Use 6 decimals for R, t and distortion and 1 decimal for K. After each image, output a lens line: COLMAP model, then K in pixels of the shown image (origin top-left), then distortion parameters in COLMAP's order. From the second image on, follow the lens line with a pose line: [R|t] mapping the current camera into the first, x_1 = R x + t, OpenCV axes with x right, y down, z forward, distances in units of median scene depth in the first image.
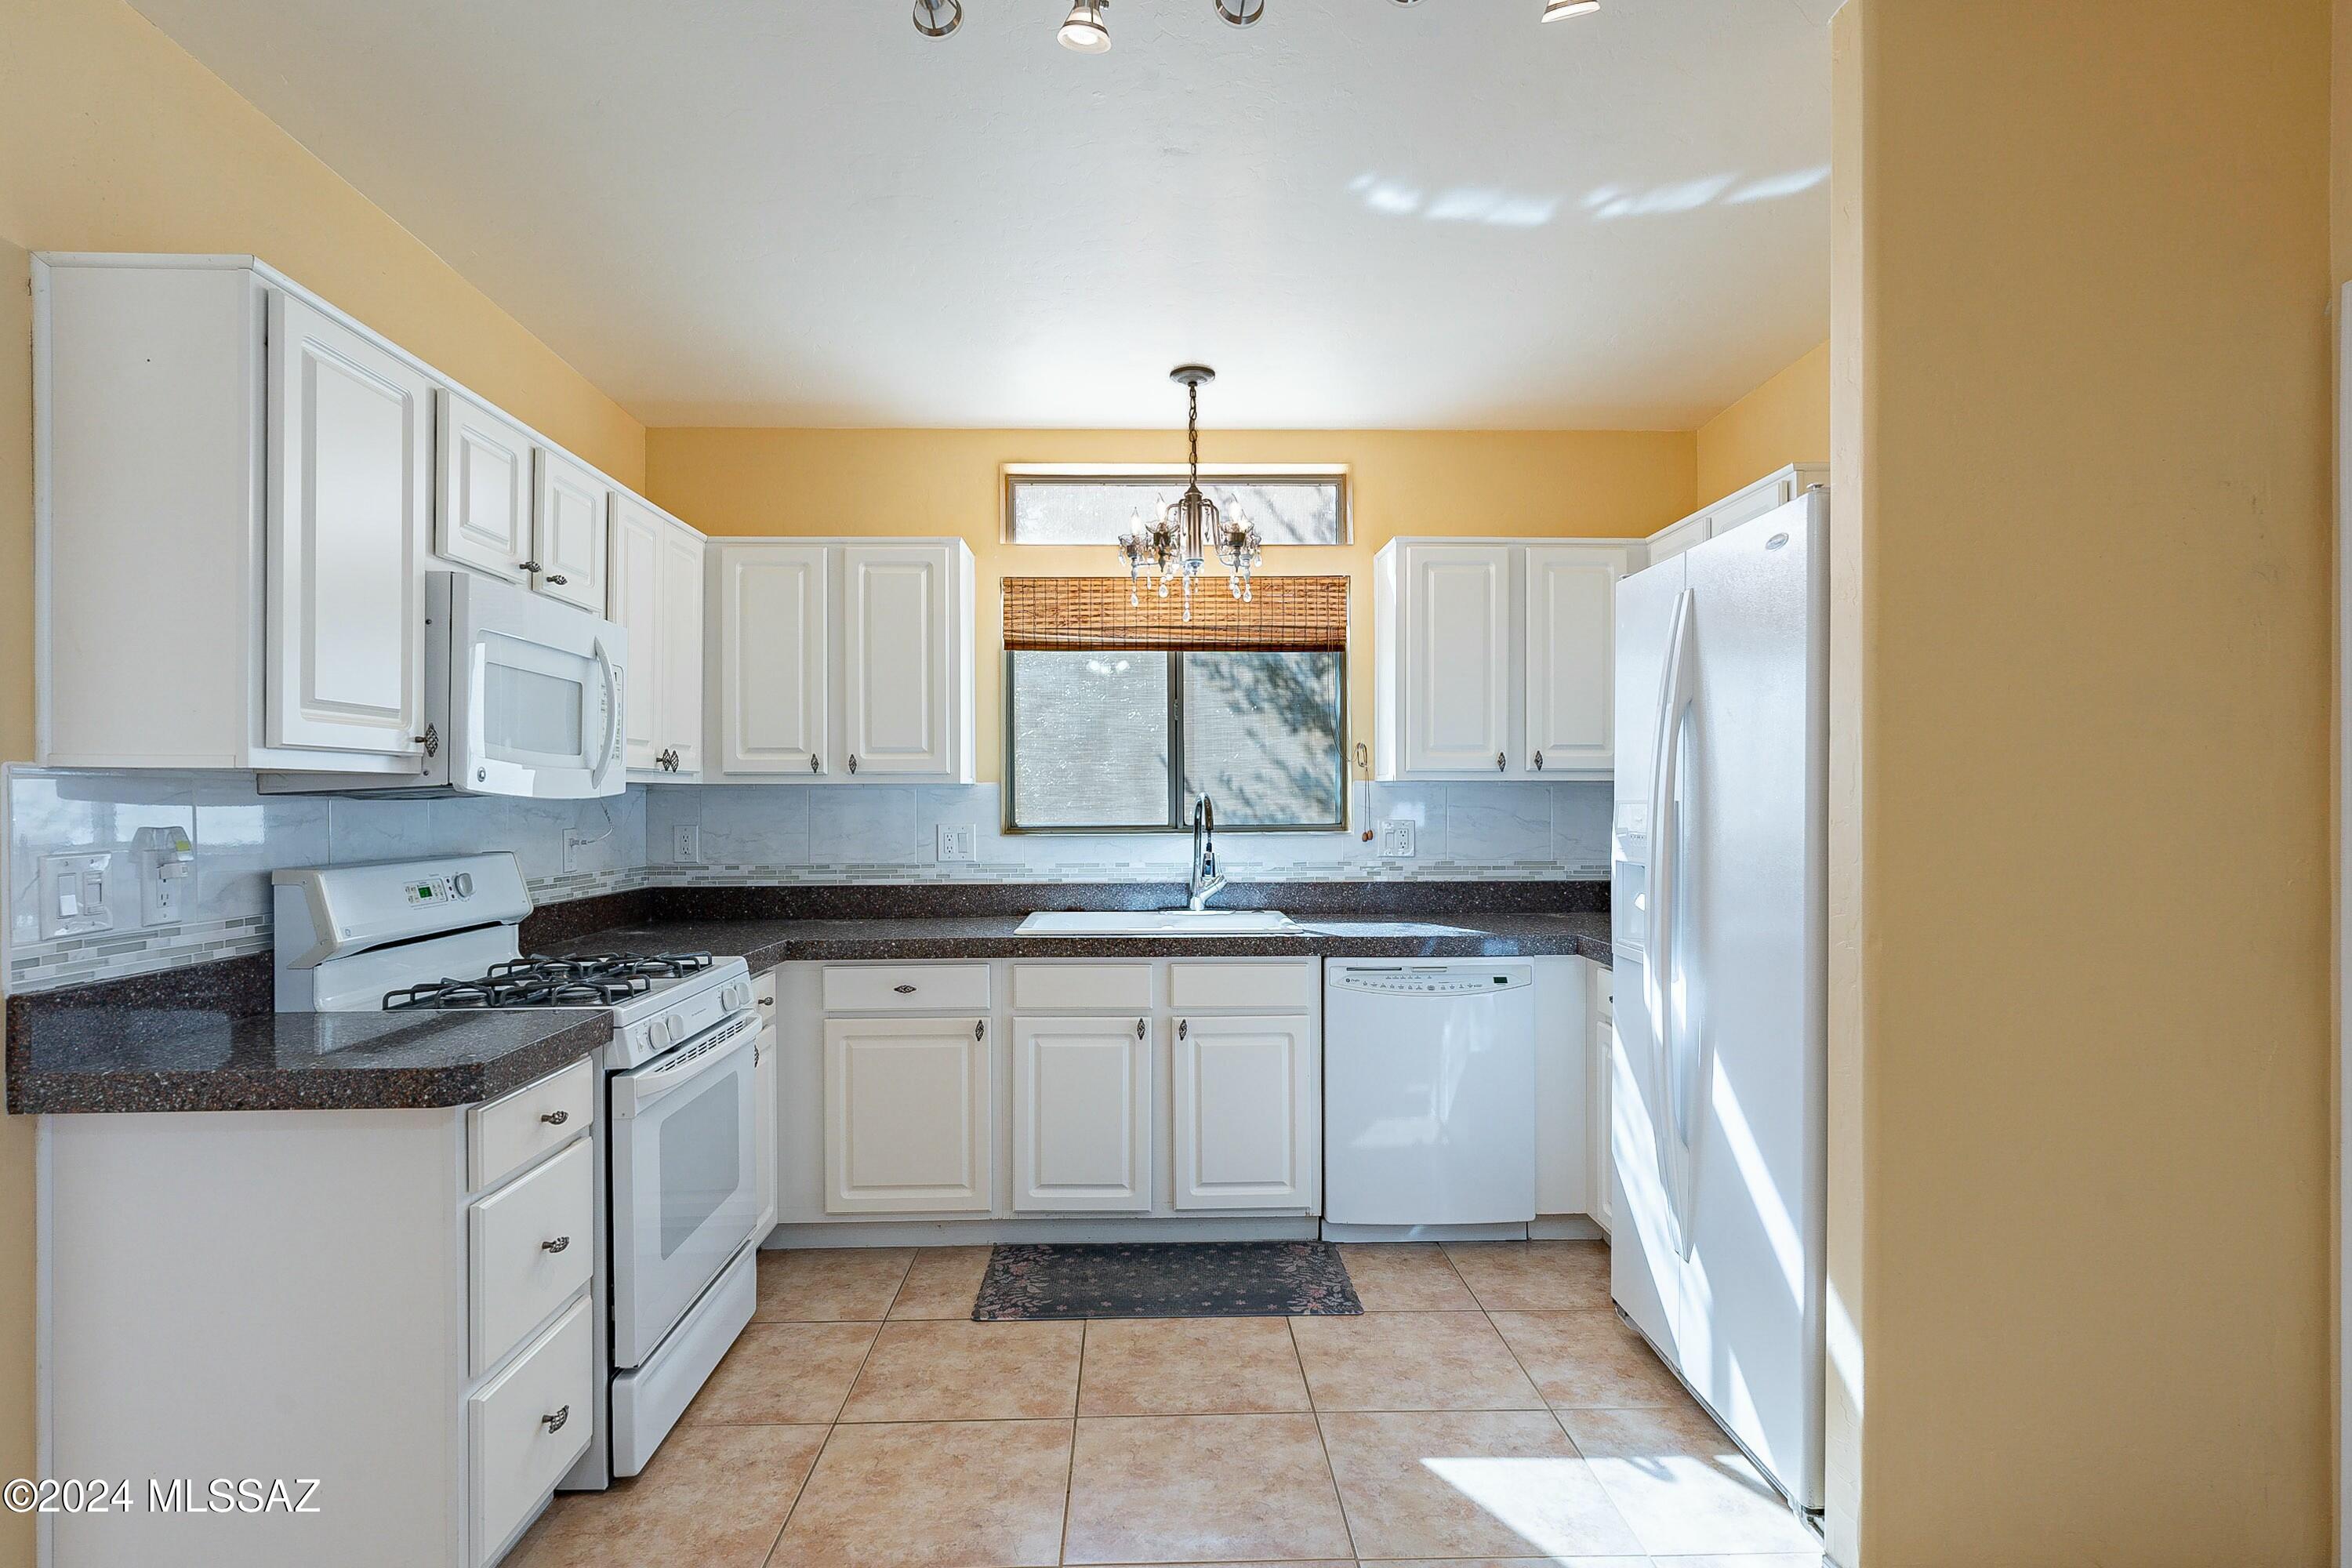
lens RADIAL K [[1232.7, 0, 1170.2], [0, 1232.7, 804.1], [0, 0, 1]] dist [0.000379, -0.000186]
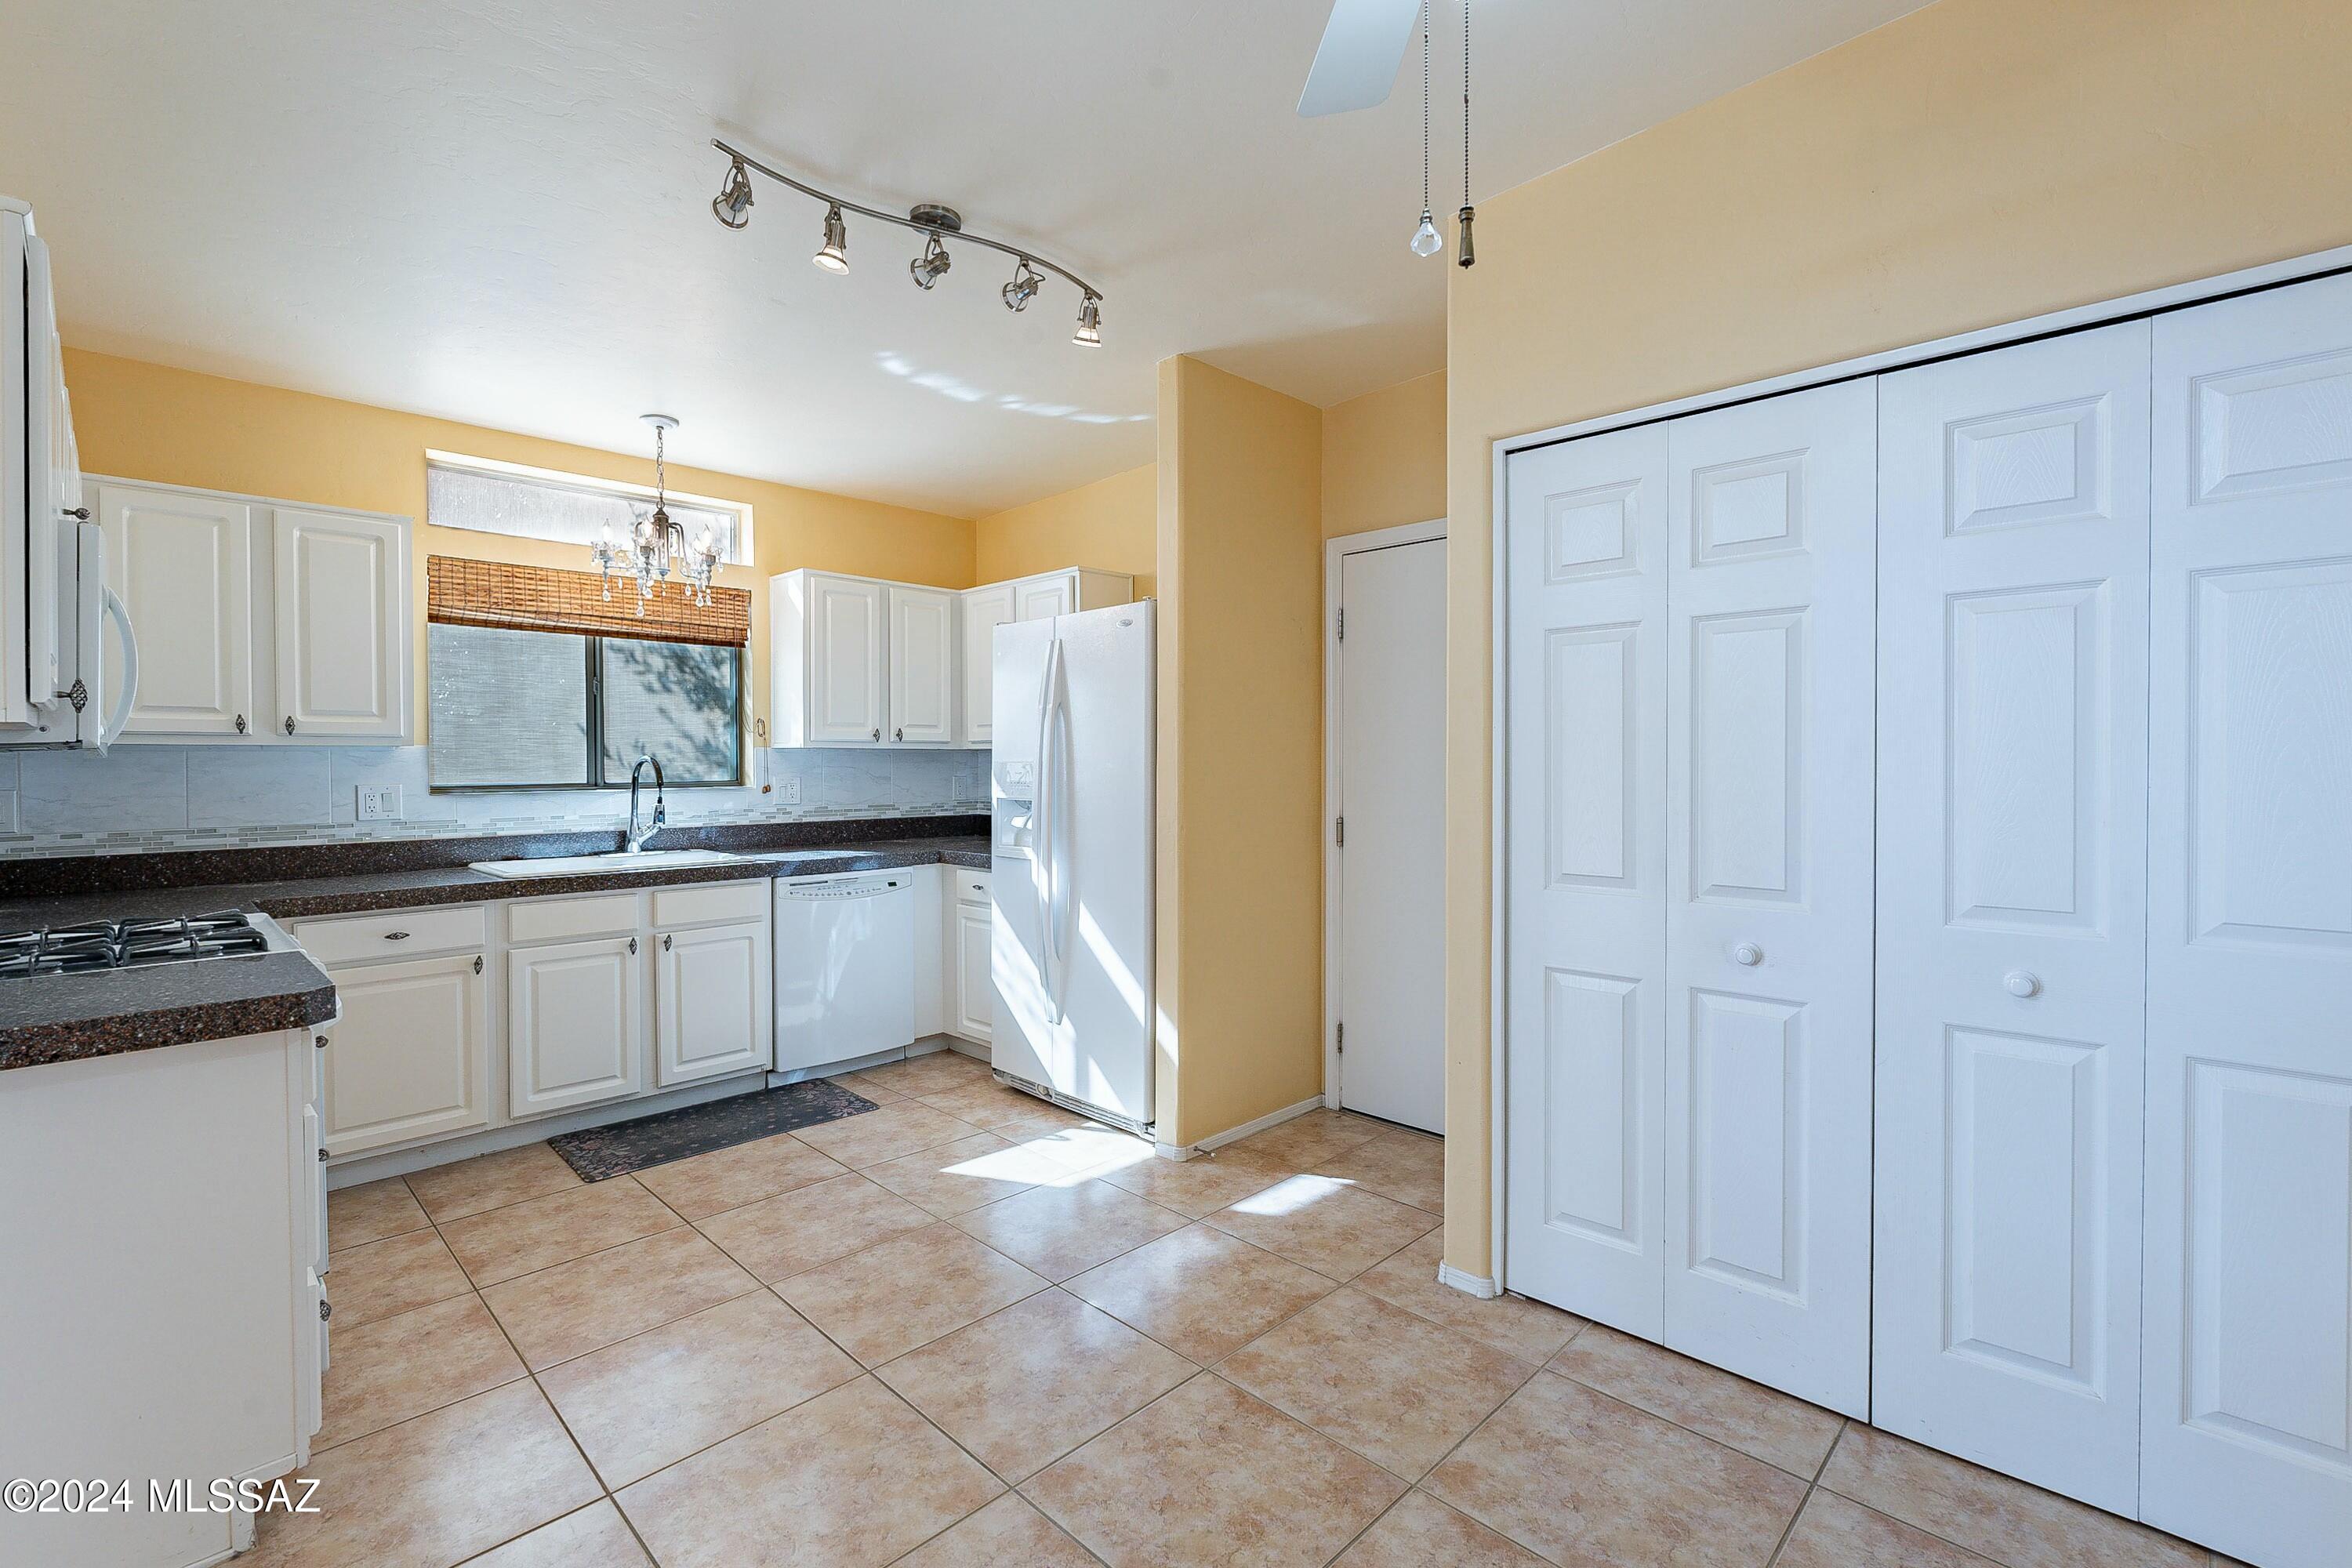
lens RADIAL K [[1036.0, 0, 1176.0], [0, 1036.0, 784.0], [0, 0, 1]] dist [0.000091, 0.000324]
pose [[0.720296, -0.013860, 0.693529, -0.324608], [0.004477, 0.999872, 0.015332, 0.005718], [-0.693653, -0.007939, 0.720266, -0.117089]]
